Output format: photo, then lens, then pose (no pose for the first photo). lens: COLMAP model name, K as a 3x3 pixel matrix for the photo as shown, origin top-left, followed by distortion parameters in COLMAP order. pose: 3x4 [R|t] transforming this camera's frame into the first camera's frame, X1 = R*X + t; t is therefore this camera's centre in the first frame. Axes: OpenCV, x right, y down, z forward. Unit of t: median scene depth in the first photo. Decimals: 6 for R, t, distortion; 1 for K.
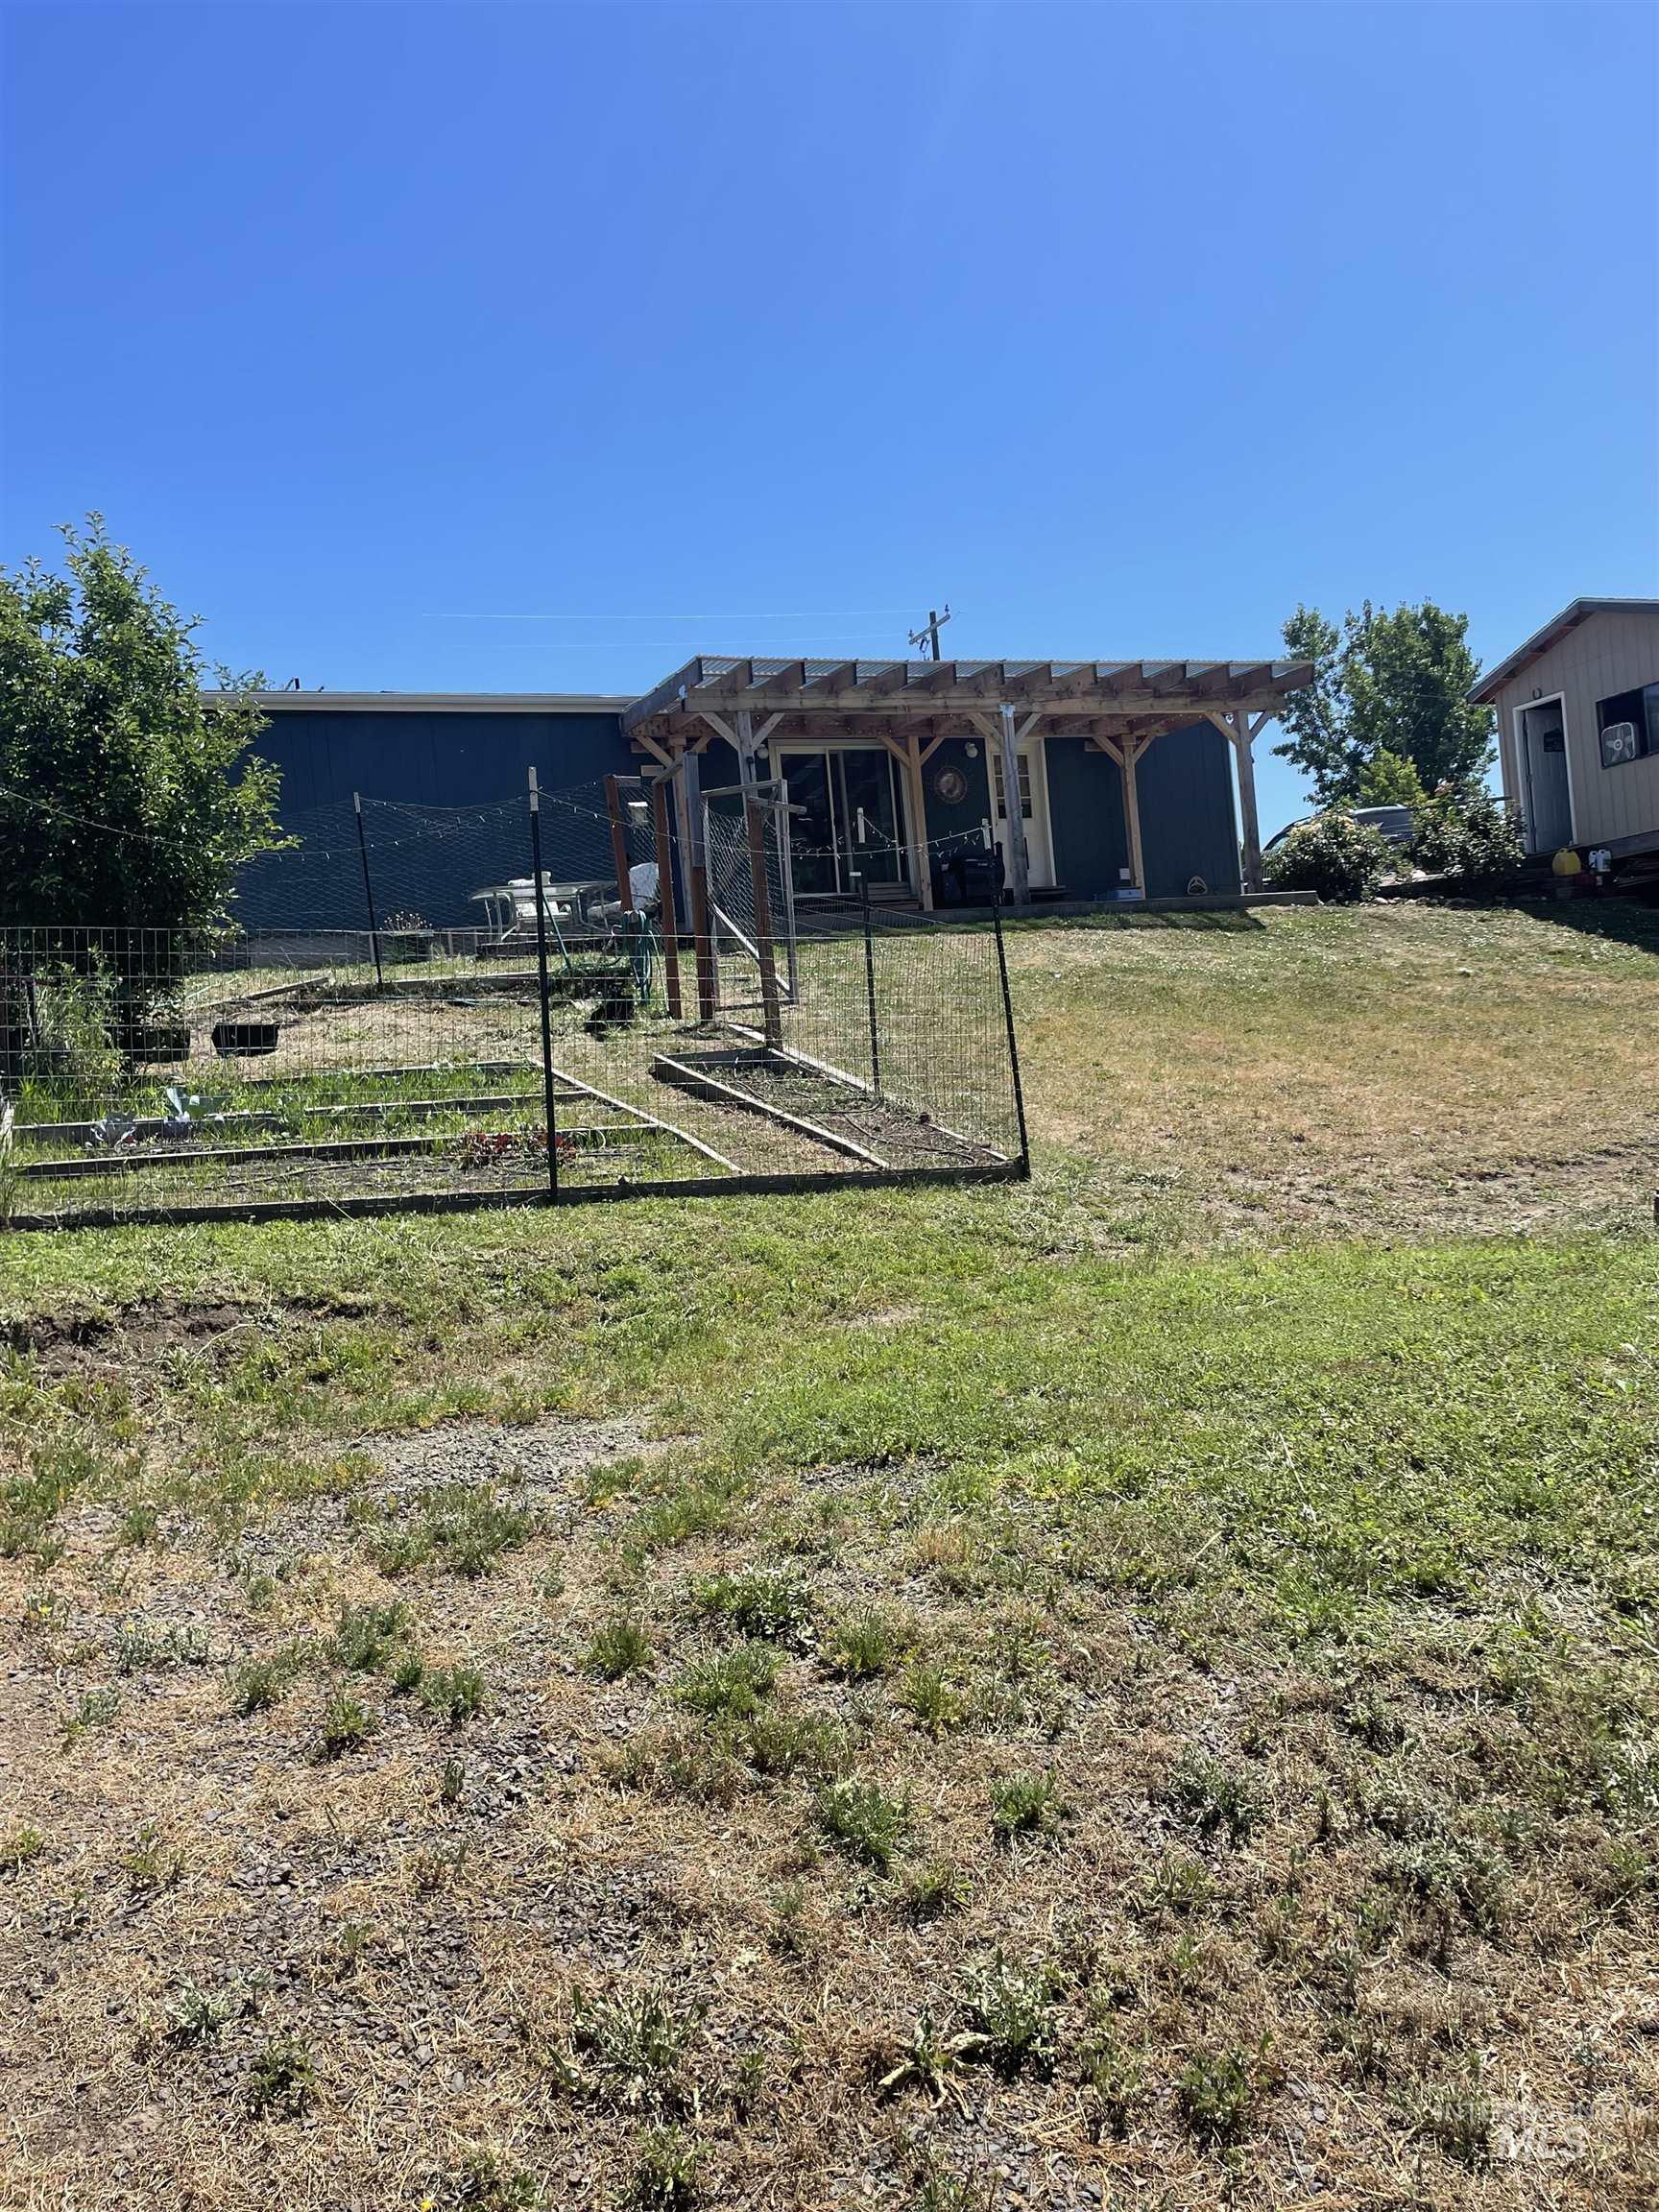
lens RADIAL K [[1700.5, 0, 846.2], [0, 1700.5, 1117.0], [0, 0, 1]] dist [0.089967, -0.116387]
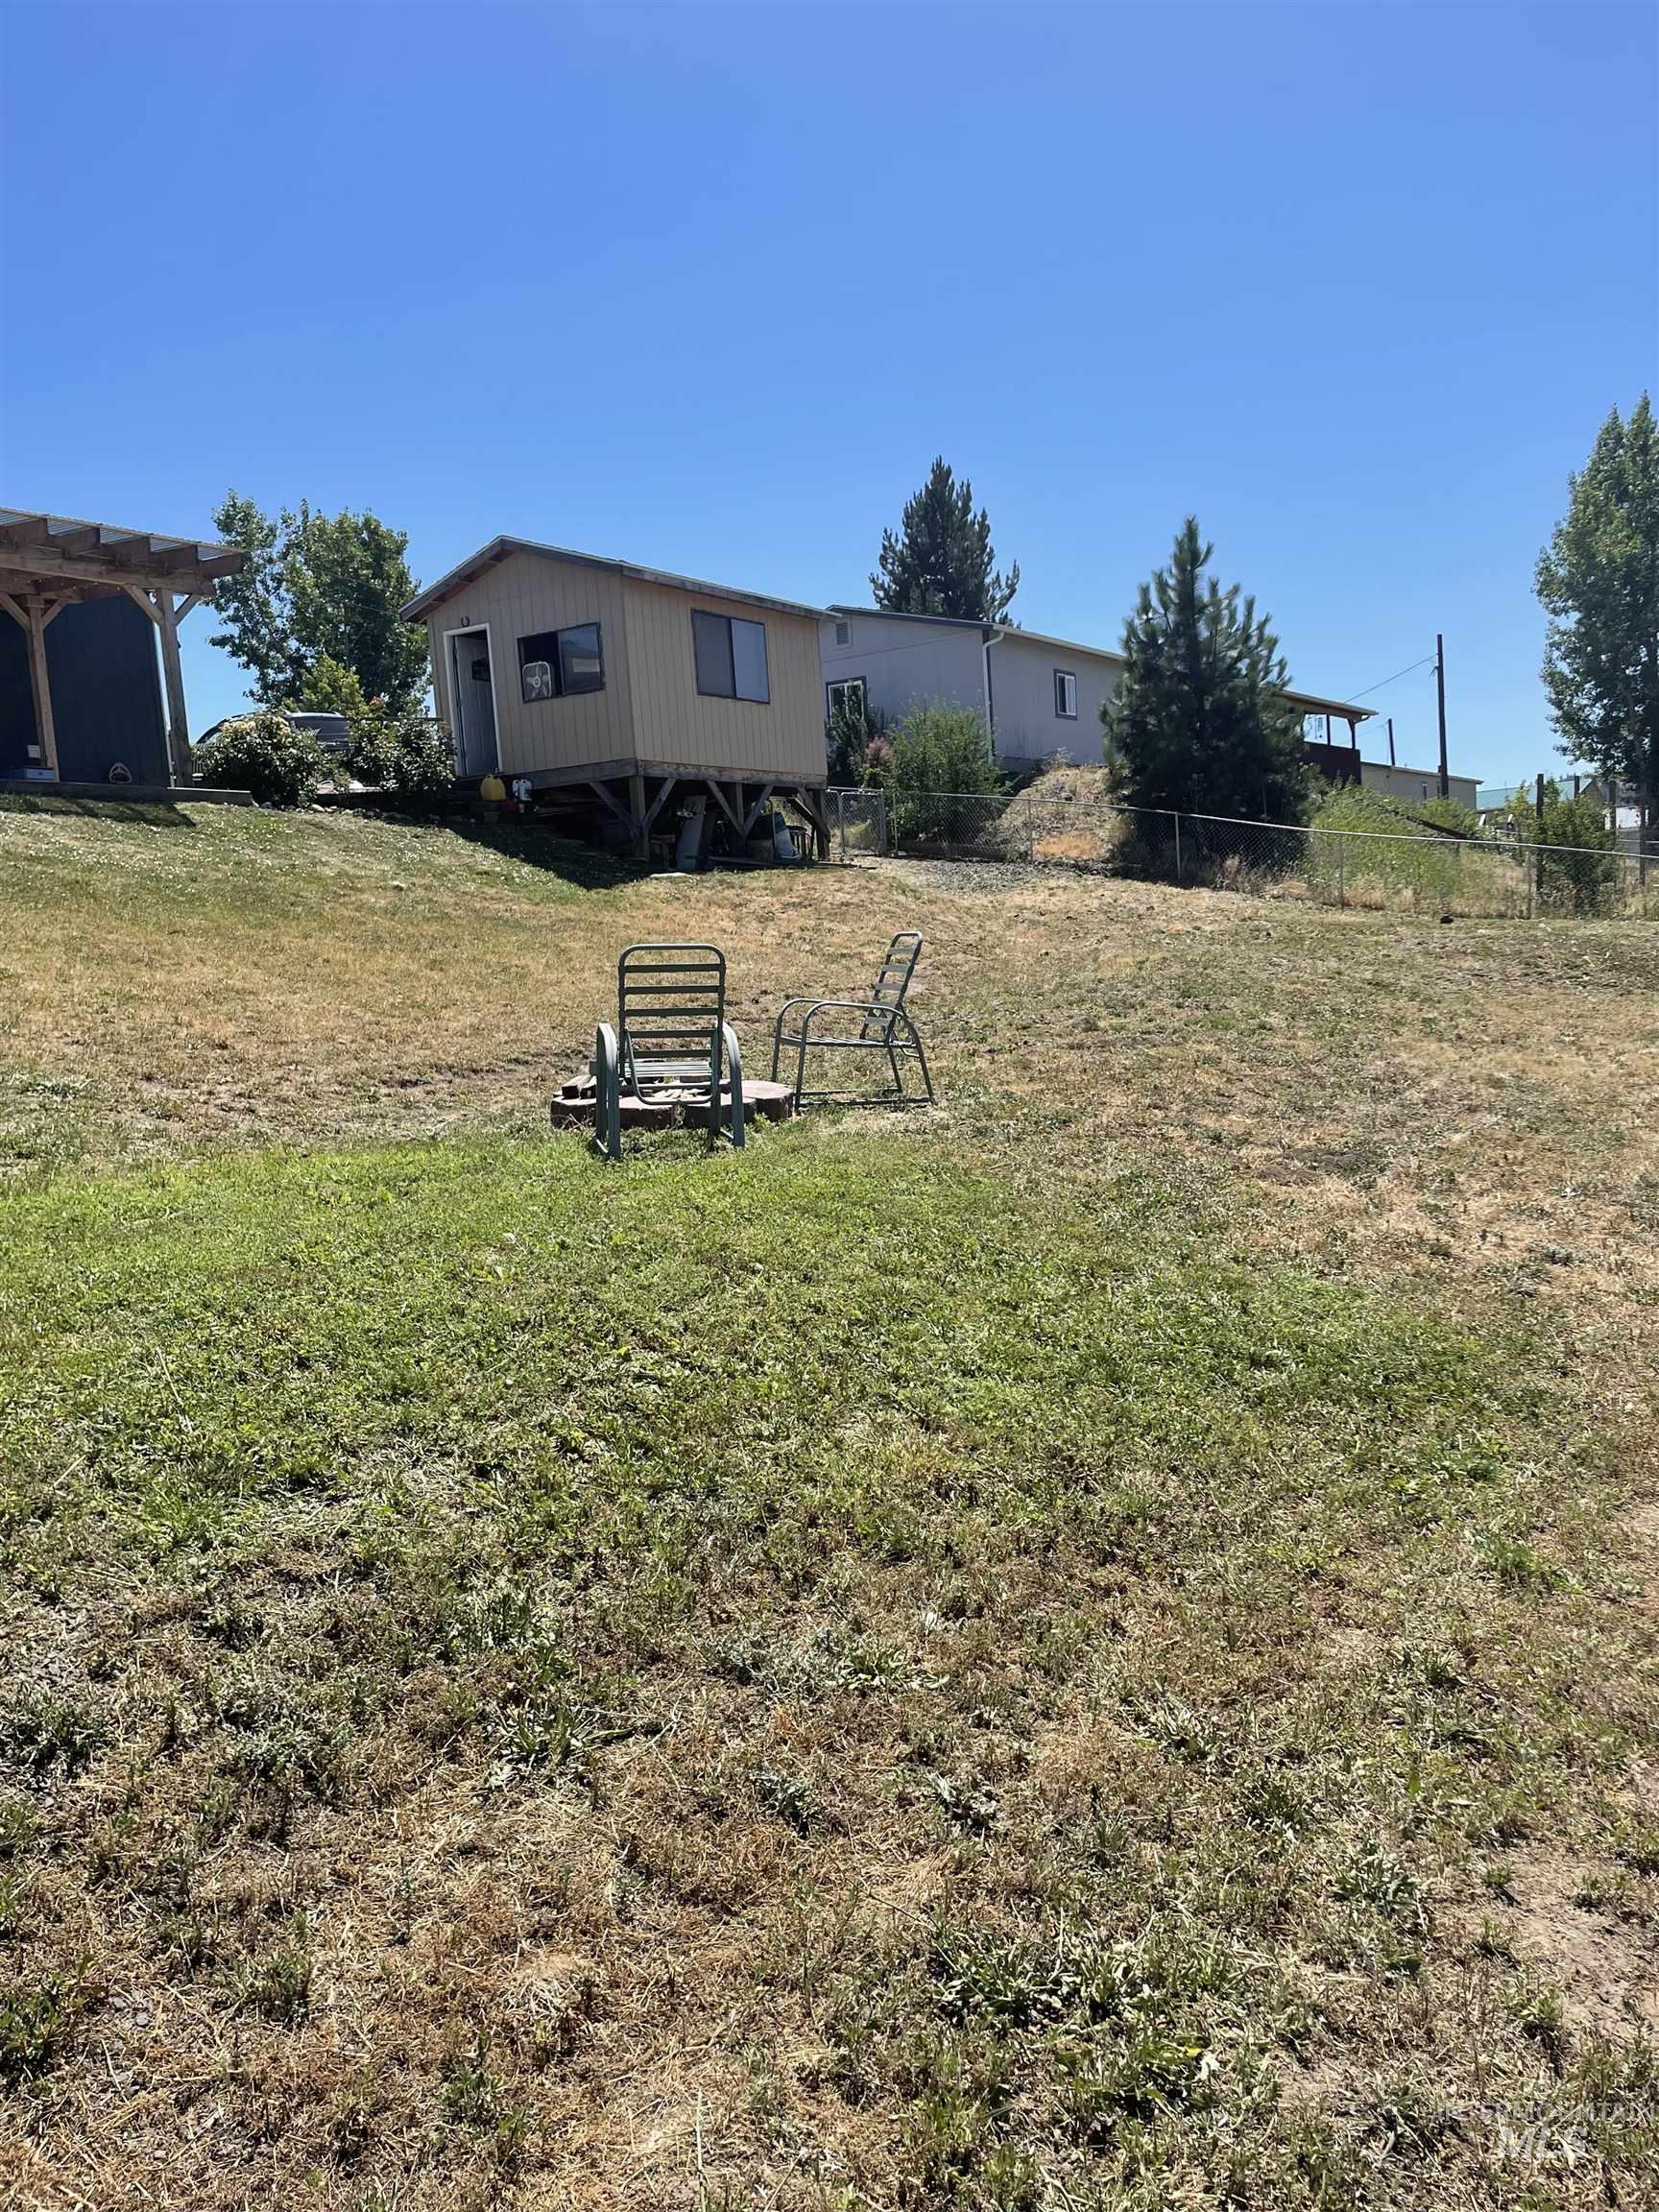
lens RADIAL K [[1700.5, 0, 846.2], [0, 1700.5, 1117.0], [0, 0, 1]] dist [0.089967, -0.116387]
pose [[0.828603, -0.016994, 0.559579, 0.025826], [-0.012209, 0.998753, 0.048410, 0.002835], [-0.559704, -0.046945, 0.827362, -0.009426]]
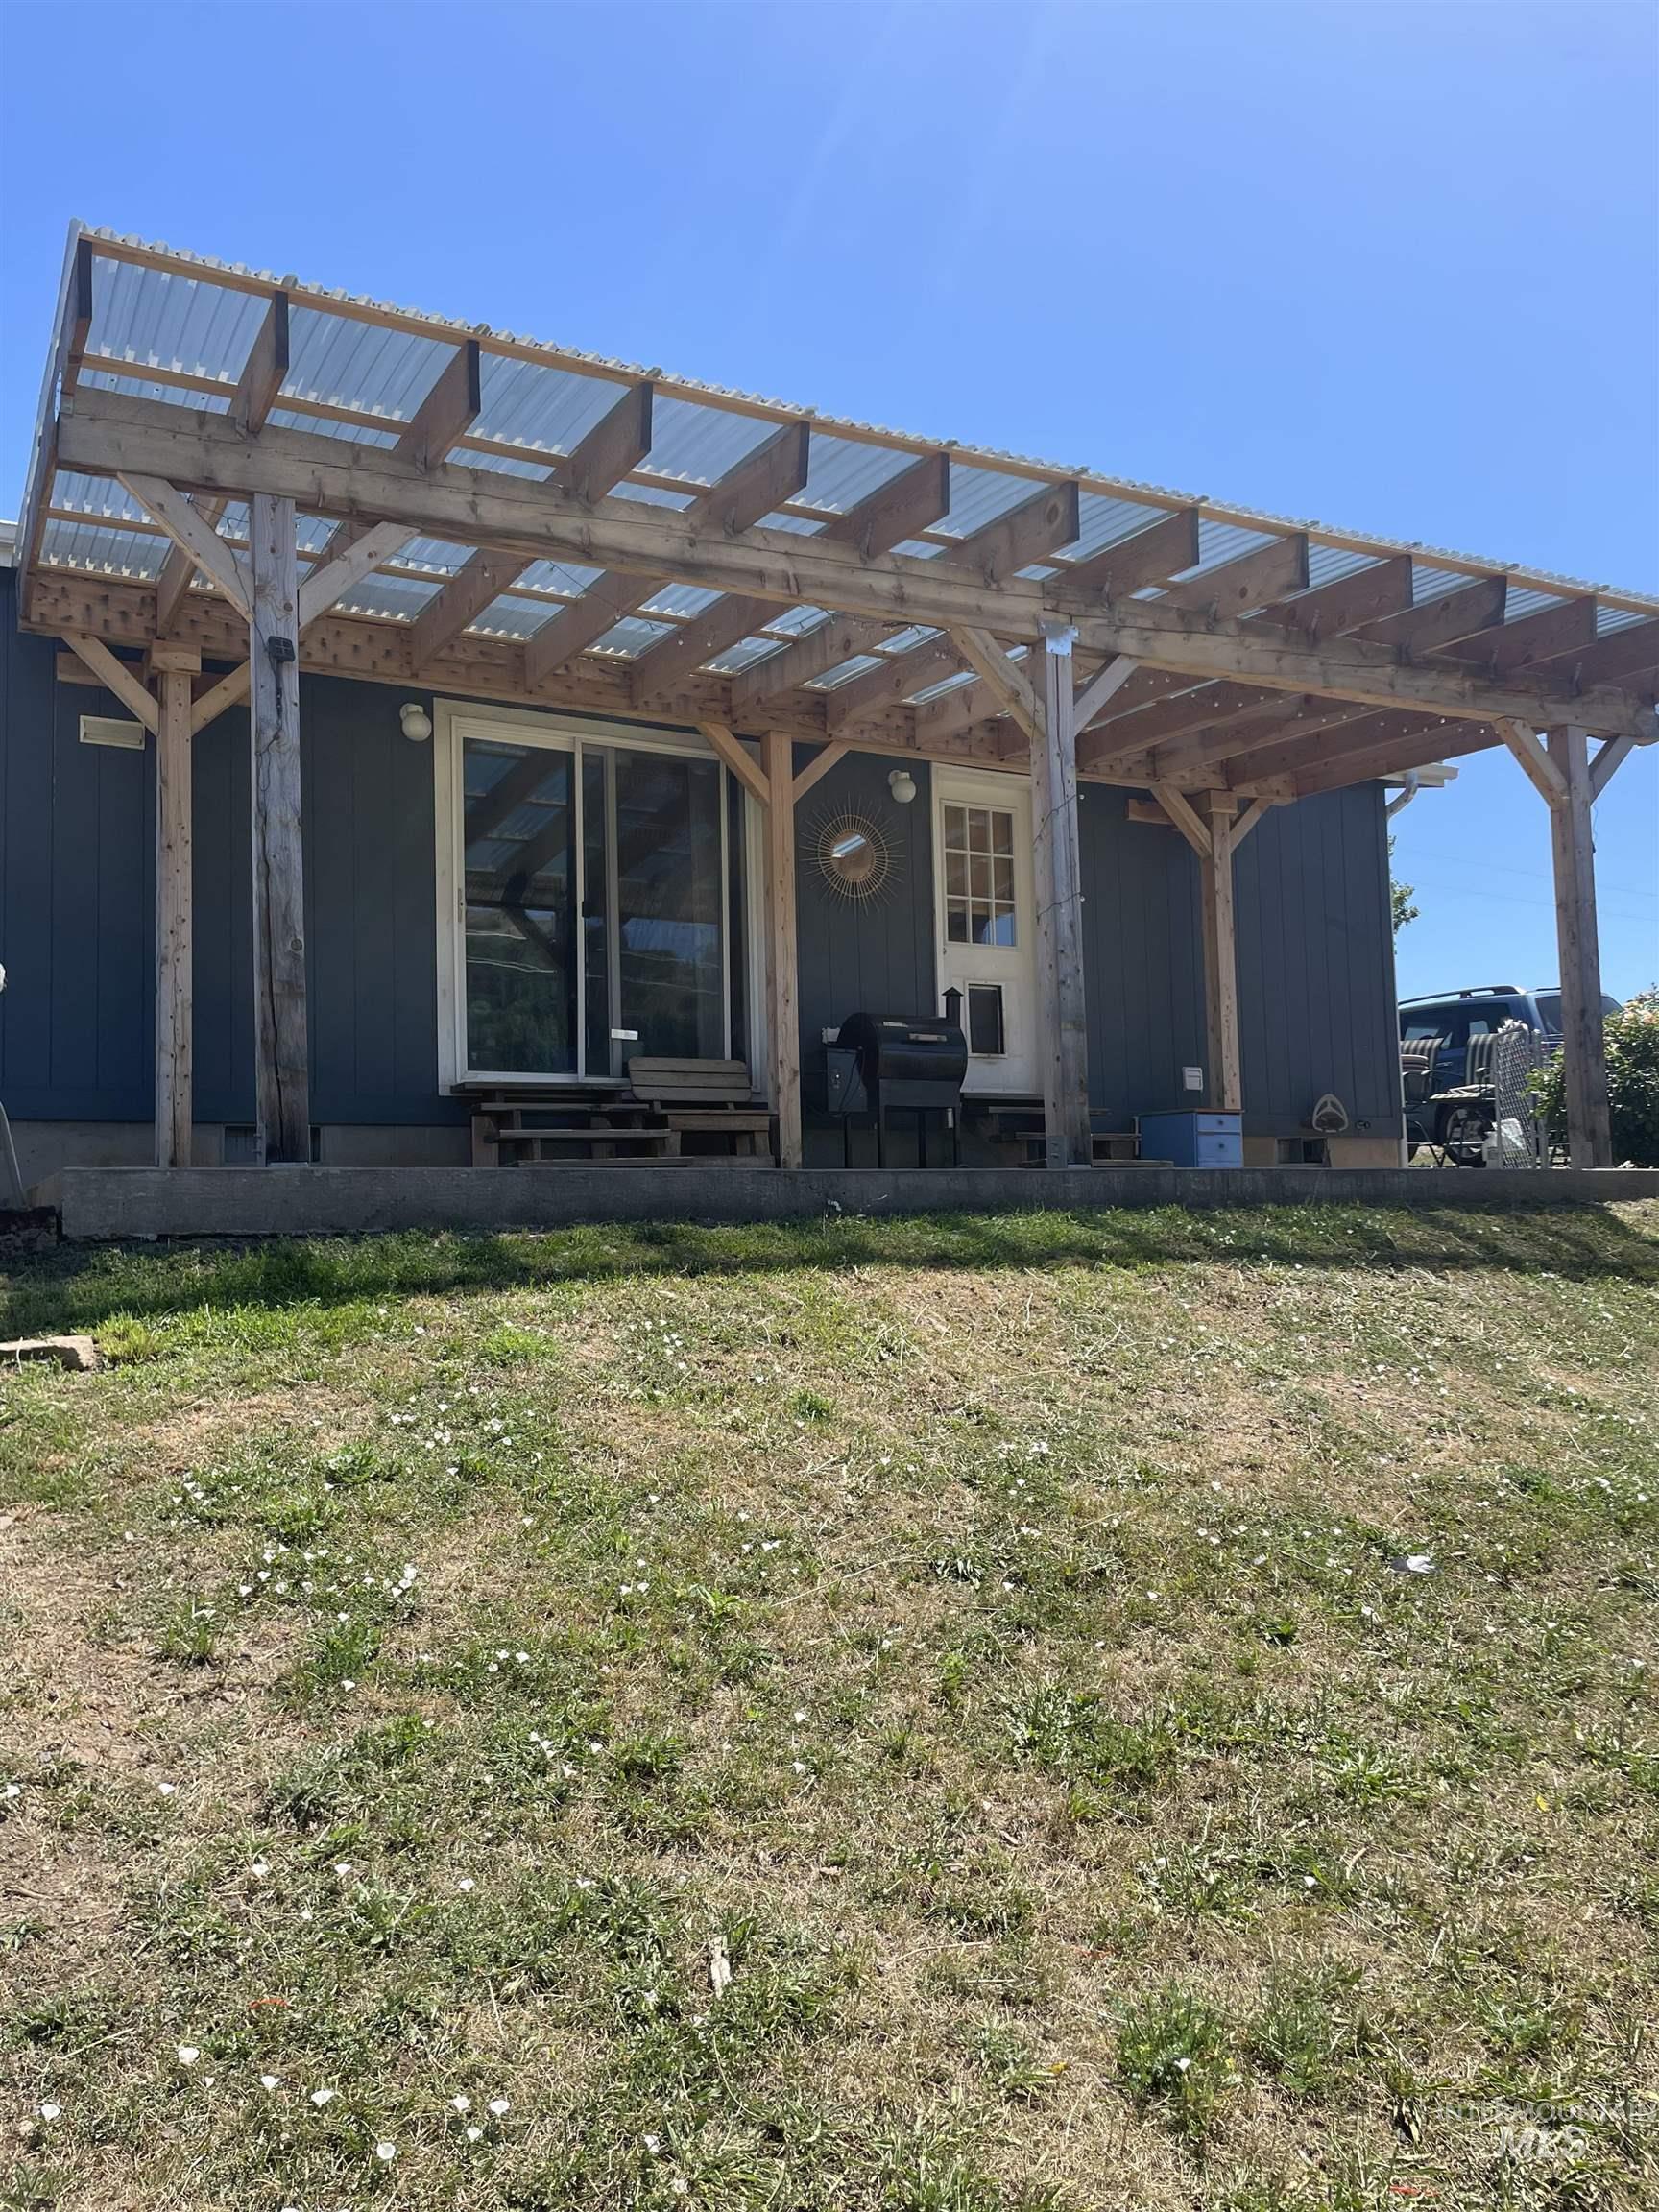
lens RADIAL K [[1700.5, 0, 846.2], [0, 1700.5, 1117.0], [0, 0, 1]] dist [0.089967, -0.116387]
pose [[0.990036, 0.074147, 0.119709, 0.048901], [-0.063272, 0.993726, -0.092226, -0.388729], [-0.125796, 0.083732, 0.988516, 2.574937]]
